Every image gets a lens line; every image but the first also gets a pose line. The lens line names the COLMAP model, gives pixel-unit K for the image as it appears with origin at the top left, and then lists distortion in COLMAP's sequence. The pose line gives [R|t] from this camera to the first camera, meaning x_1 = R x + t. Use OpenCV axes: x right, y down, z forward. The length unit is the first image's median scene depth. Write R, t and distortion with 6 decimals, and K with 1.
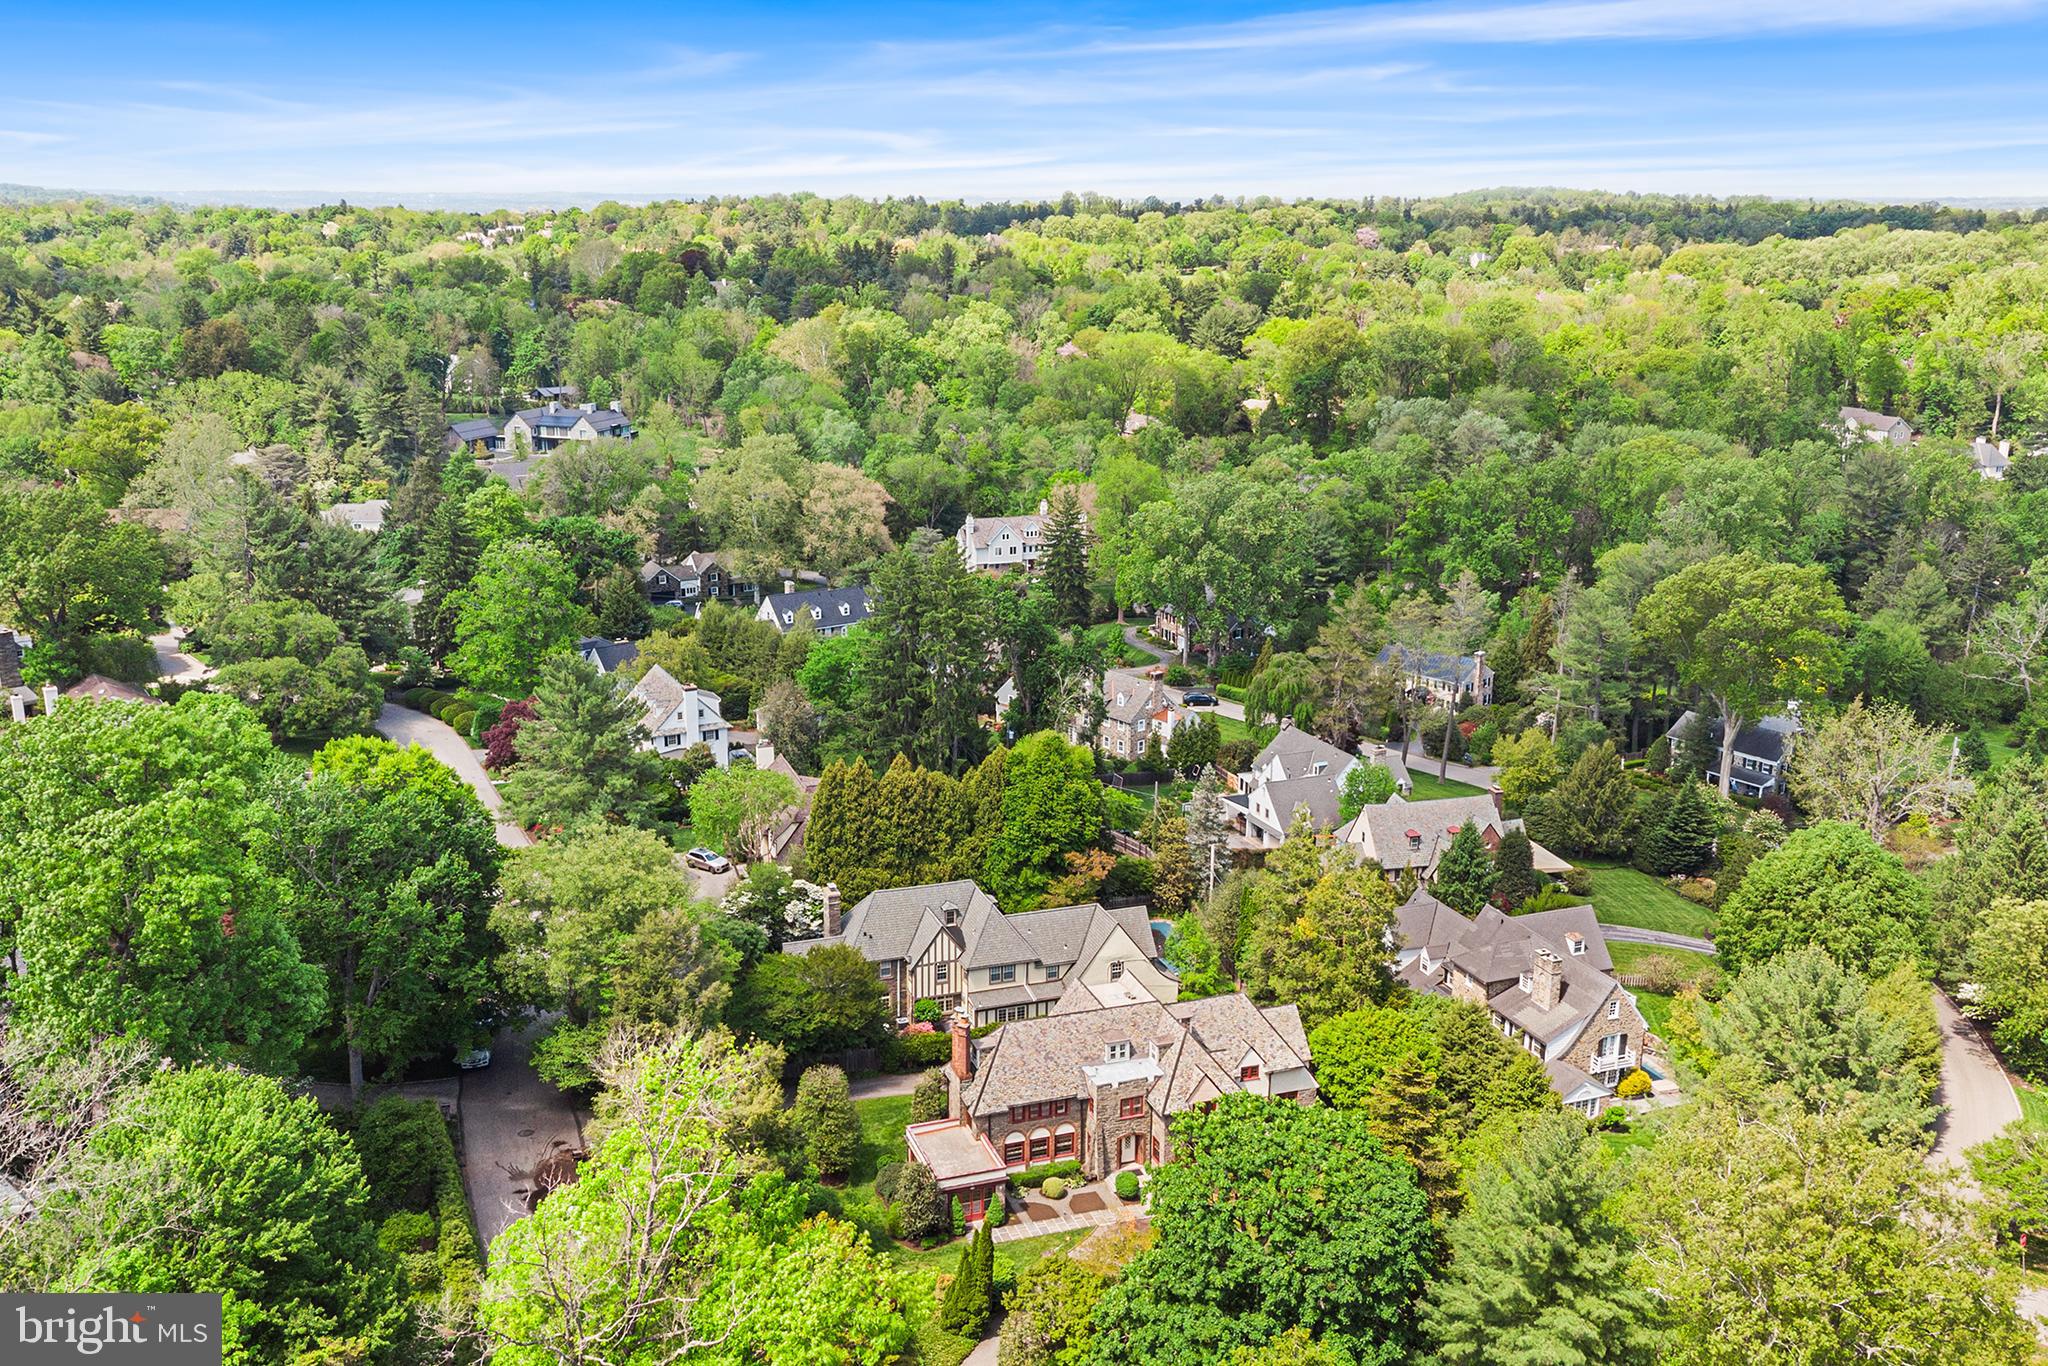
lens RADIAL K [[1803.2, 0, 1027.0], [0, 1803.2, 692.5], [0, 0, 1]] dist [0.110319, -0.142974]
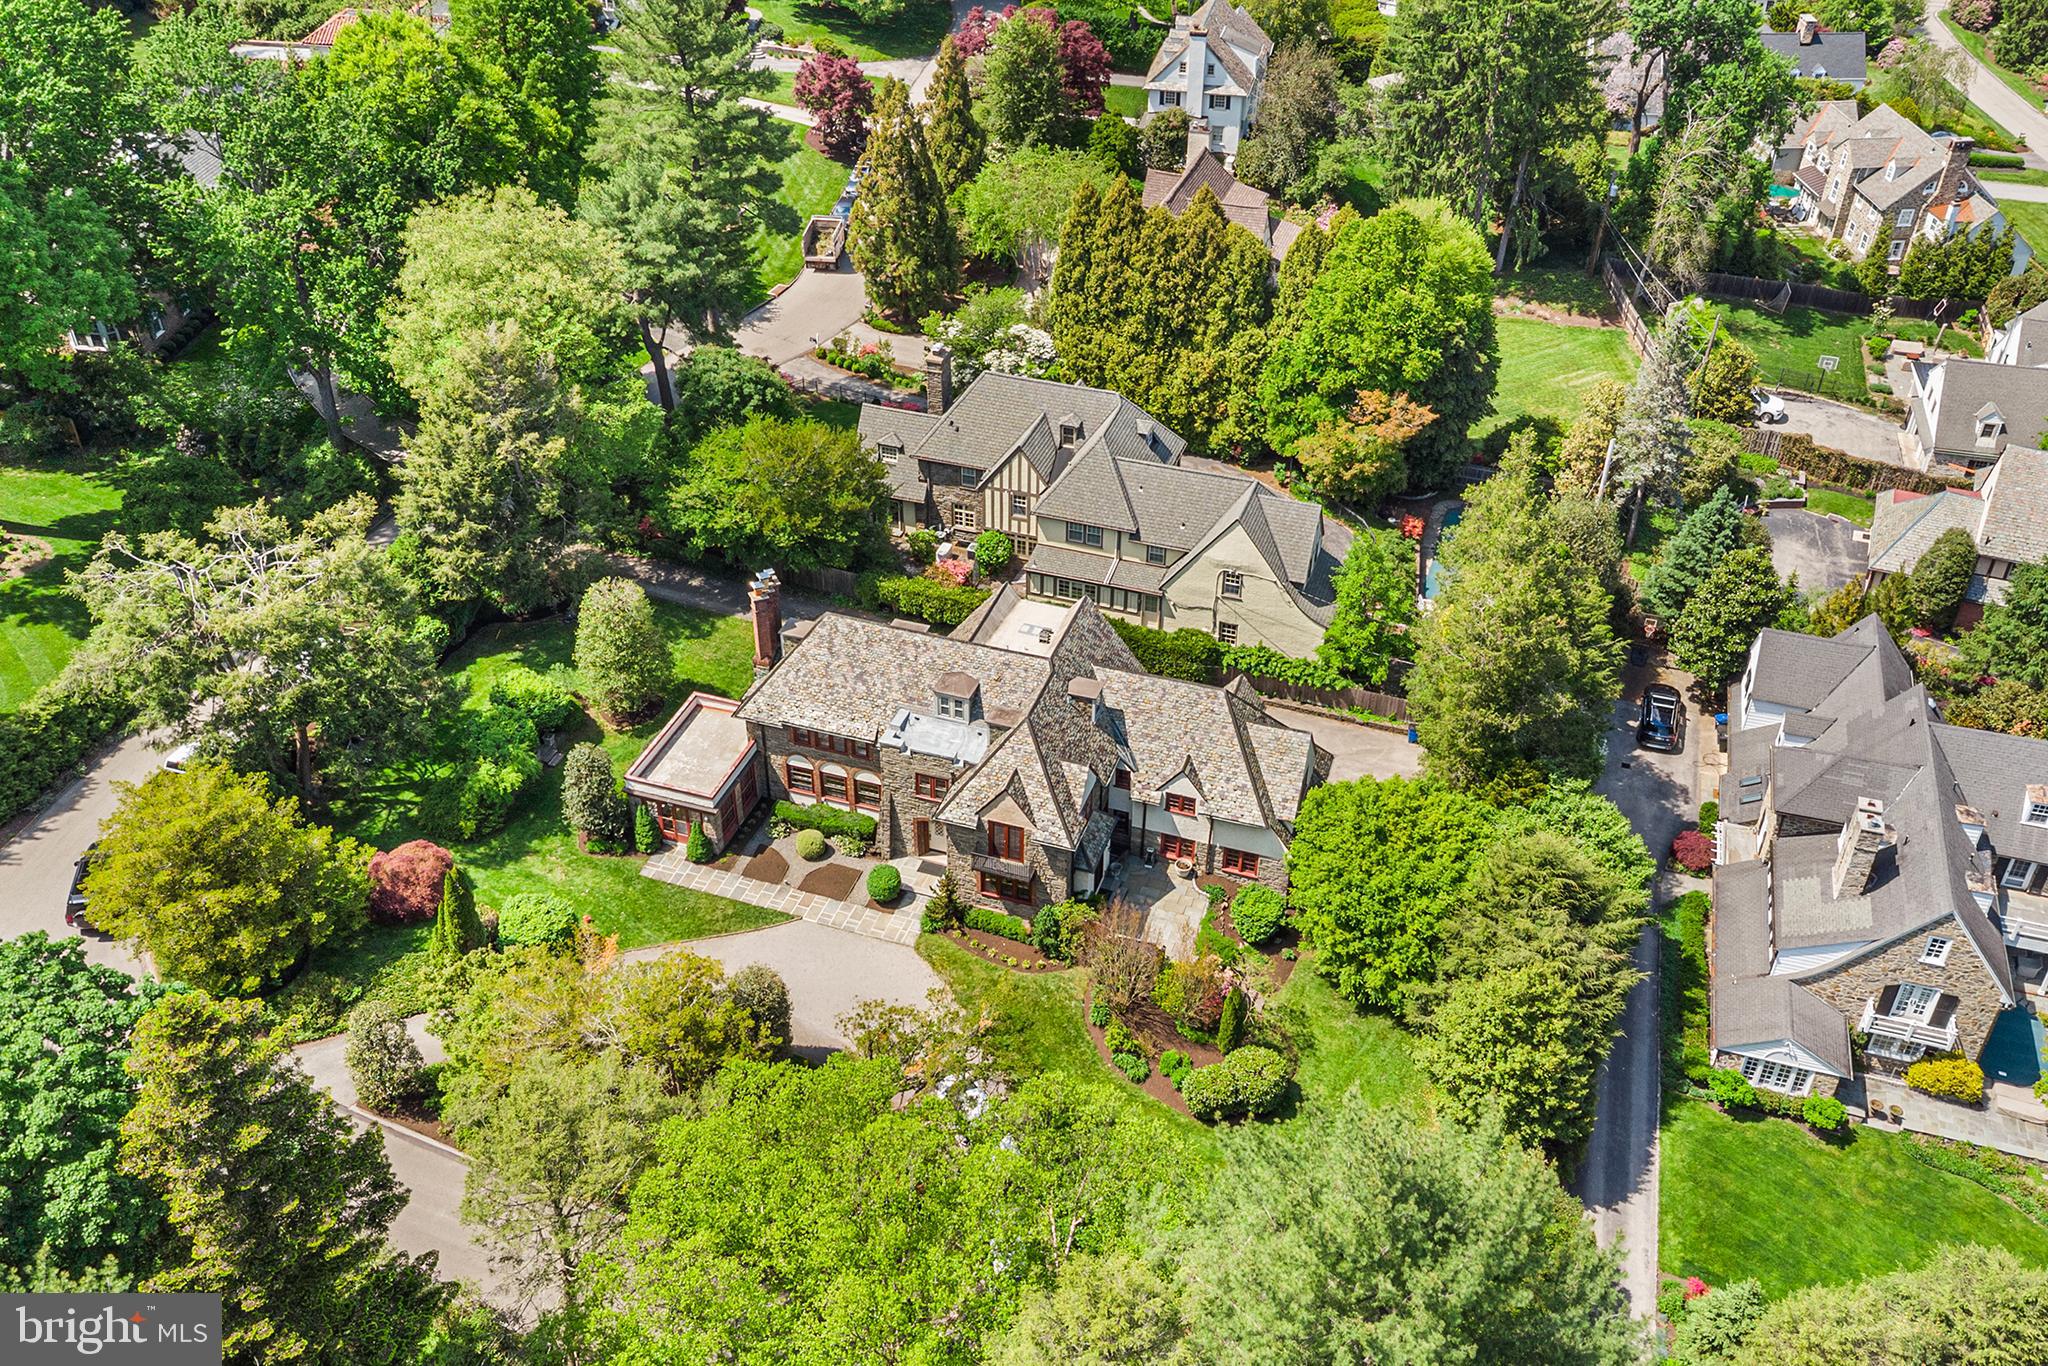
lens RADIAL K [[1803.2, 0, 1027.0], [0, 1803.2, 692.5], [0, 0, 1]] dist [0.110319, -0.142974]
pose [[0.782577, 0.369247, -0.501229, 0.359721], [-0.164088, 0.898987, 0.406076, -0.076609], [0.600541, -0.235540, 0.764115, 0.435980]]
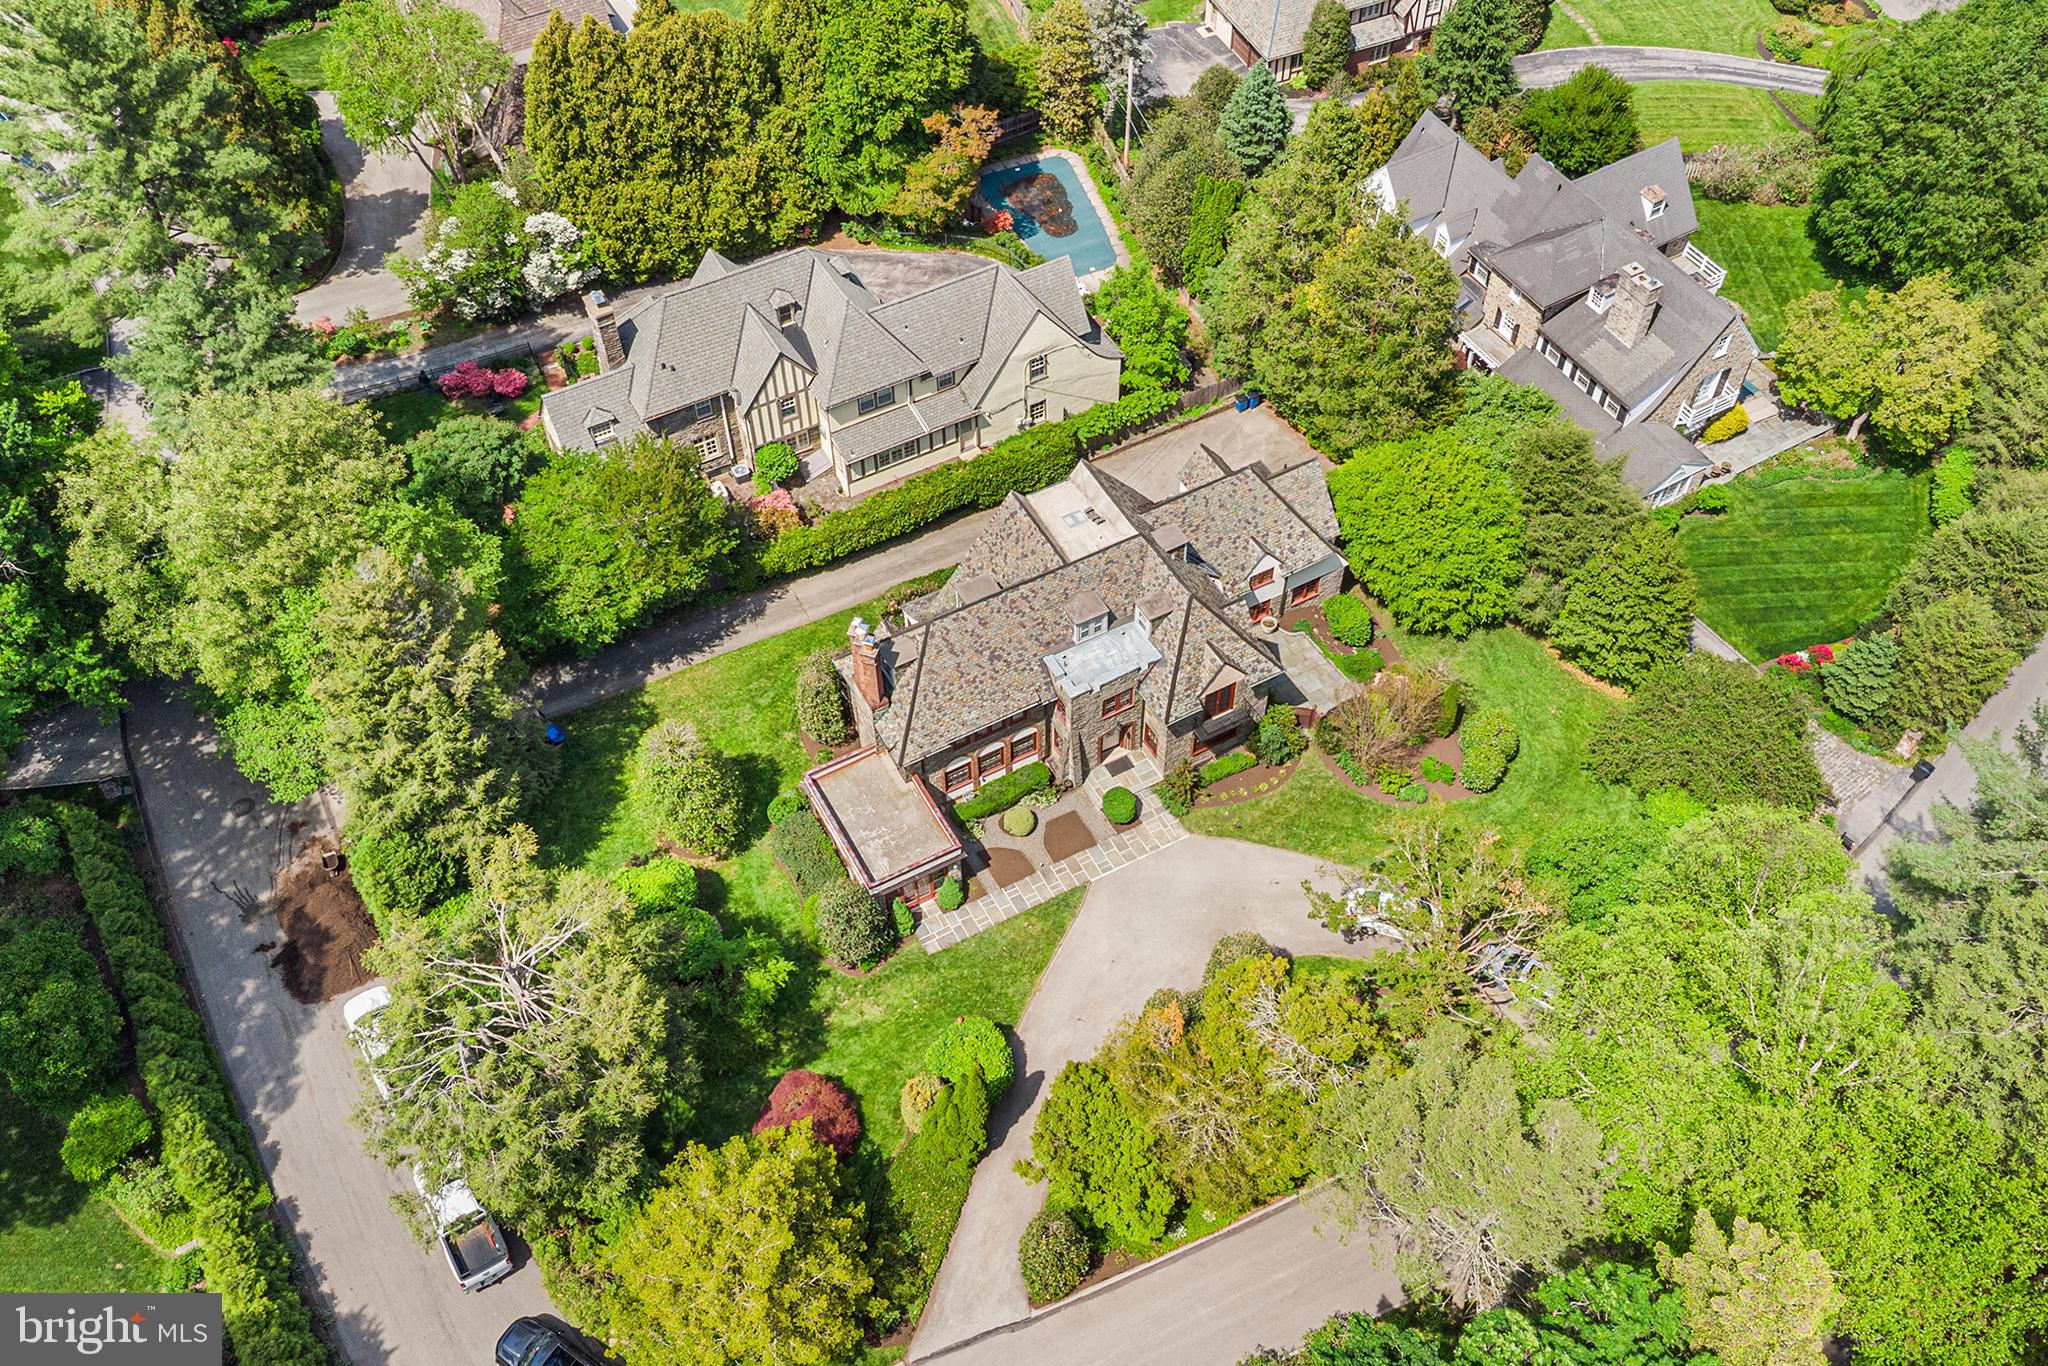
lens RADIAL K [[1820.8, 0, 1027.4], [0, 1820.8, 679.2], [0, 0, 1]] dist [0.087339, -0.129658]
pose [[0.987444, -0.134855, 0.082268, -0.029166], [0.058956, 0.797765, 0.600079, -0.177056], [-0.146554, -0.587694, 0.795699, 0.386198]]
